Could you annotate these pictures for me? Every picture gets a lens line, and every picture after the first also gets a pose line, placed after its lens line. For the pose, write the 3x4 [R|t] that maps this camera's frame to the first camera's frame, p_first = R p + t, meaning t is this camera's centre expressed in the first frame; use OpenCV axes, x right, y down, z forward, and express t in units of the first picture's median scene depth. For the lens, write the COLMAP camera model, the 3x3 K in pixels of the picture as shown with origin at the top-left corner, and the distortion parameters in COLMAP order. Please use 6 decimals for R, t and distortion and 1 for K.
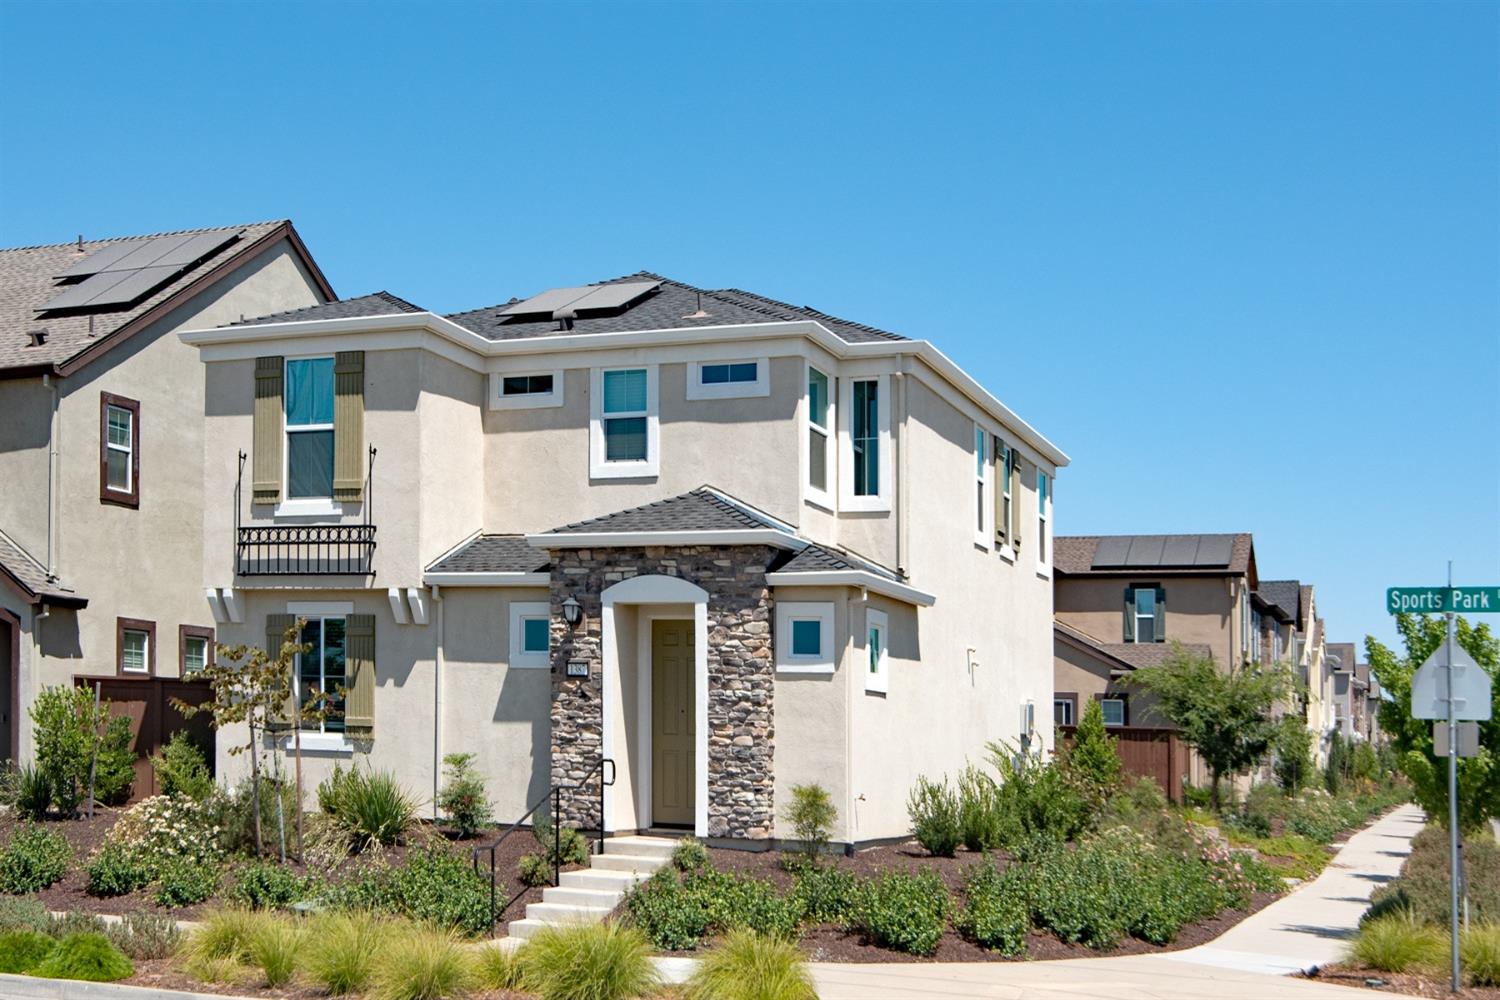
lens RADIAL K [[1418.4, 0, 750.4], [0, 1418.4, 504.7], [0, 0, 1]] dist [0.015565, 0.000000]
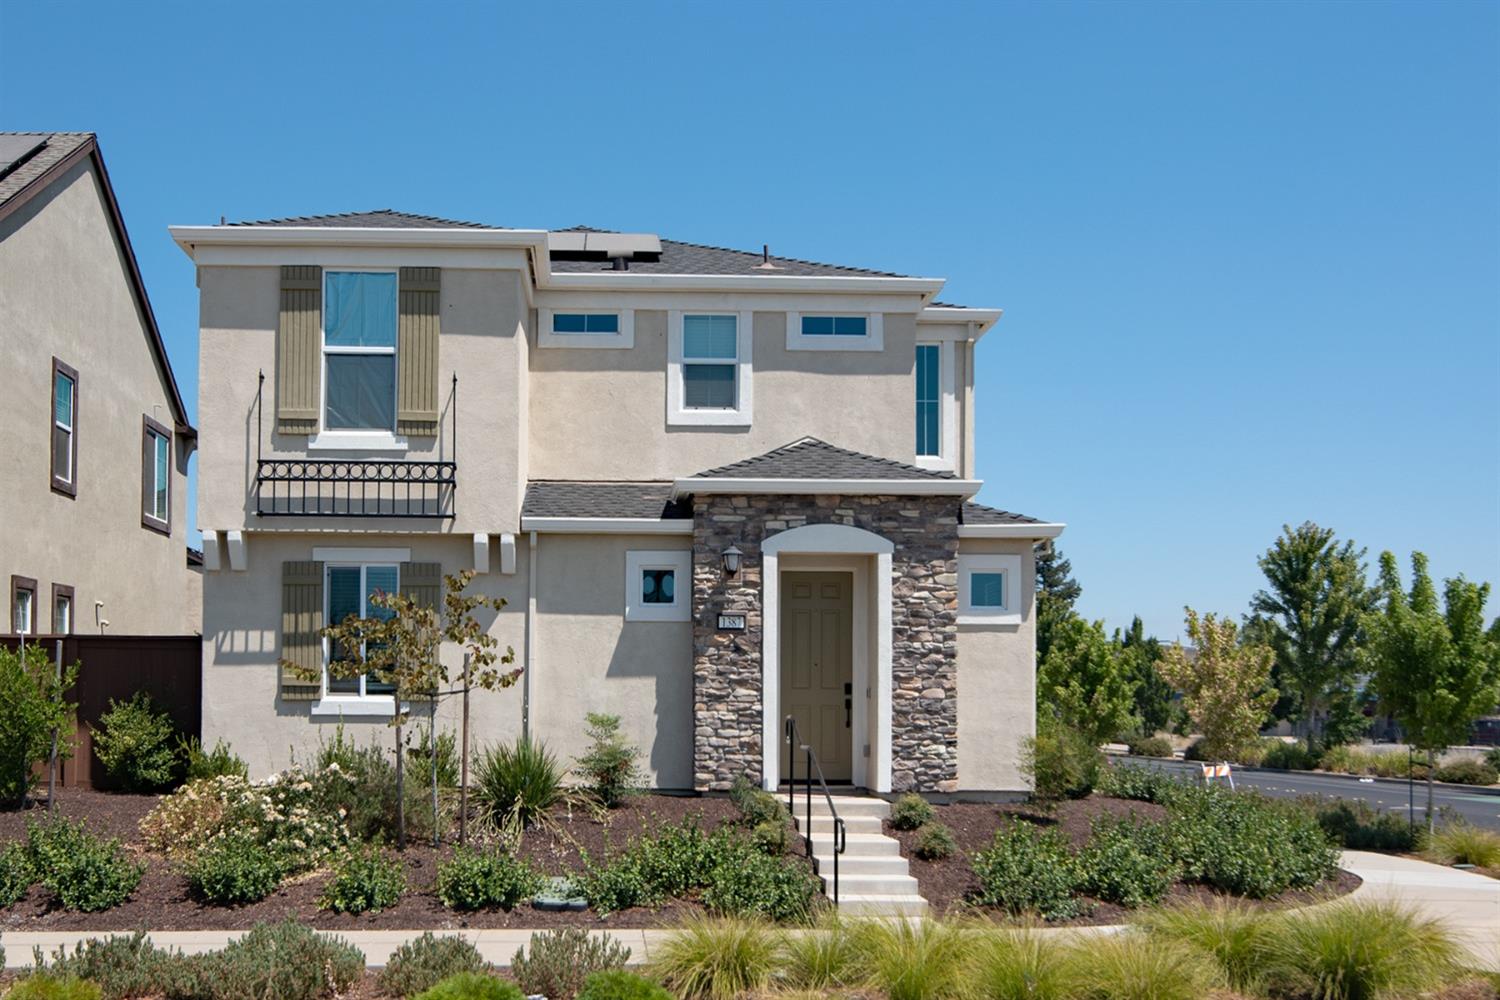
lens RADIAL K [[1205.9, 0, 750.0], [0, 1205.9, 498.4], [0, 0, 1]] dist [-0.003435, 0.011017]
pose [[0.933734, 0.032904, 0.356453, -0.367056], [-0.036681, 0.999320, 0.003841, 0.027559], [-0.356084, -0.016661, 0.934305, 0.225501]]
